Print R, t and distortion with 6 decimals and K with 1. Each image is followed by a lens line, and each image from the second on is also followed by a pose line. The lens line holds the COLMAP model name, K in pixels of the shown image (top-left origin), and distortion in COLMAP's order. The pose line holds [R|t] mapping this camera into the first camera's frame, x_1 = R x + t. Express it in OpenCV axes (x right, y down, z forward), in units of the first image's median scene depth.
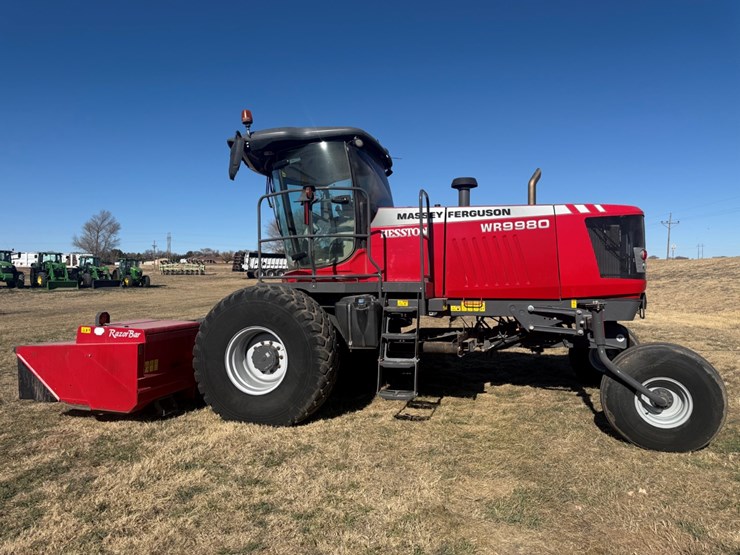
lens RADIAL K [[571.0, 0, 370.0], [0, 571.0, 277.5], [0, 0, 1]] dist [0.032621, -0.002267]
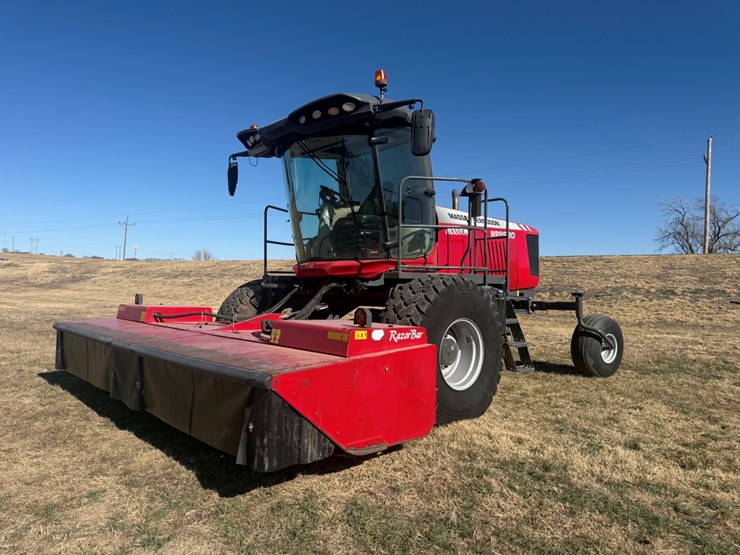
lens RADIAL K [[571.0, 0, 370.0], [0, 571.0, 277.5], [0, 0, 1]] dist [0.032621, -0.002267]
pose [[0.447463, 0.021302, 0.894049, -1.054814], [-0.021376, 0.999685, -0.013121, 0.031972], [-0.894047, -0.013240, 0.447778, 0.672476]]
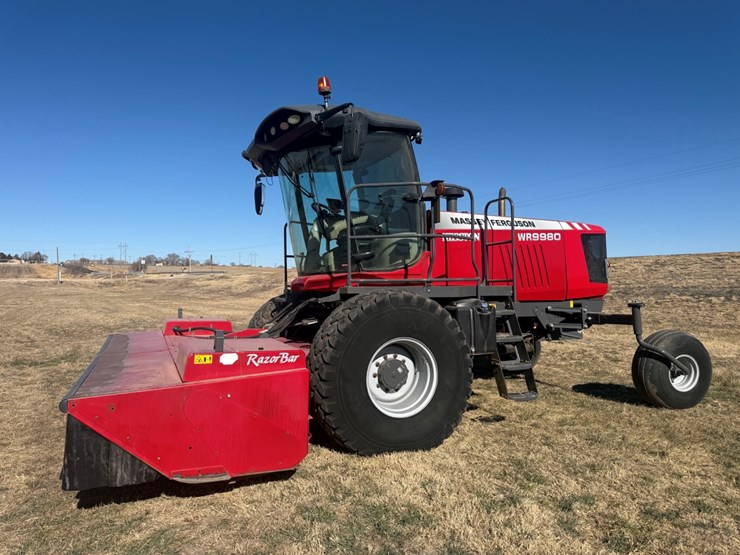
lens RADIAL K [[561.0, 0, 370.0], [0, 561.0, 277.5], [0, 0, 1]] dist [0.009889, -0.000755]
pose [[0.756480, 0.009223, 0.653952, -0.737003], [-0.001399, 0.999921, -0.012484, 0.005649], [-0.654015, 0.008529, 0.756433, 0.372336]]
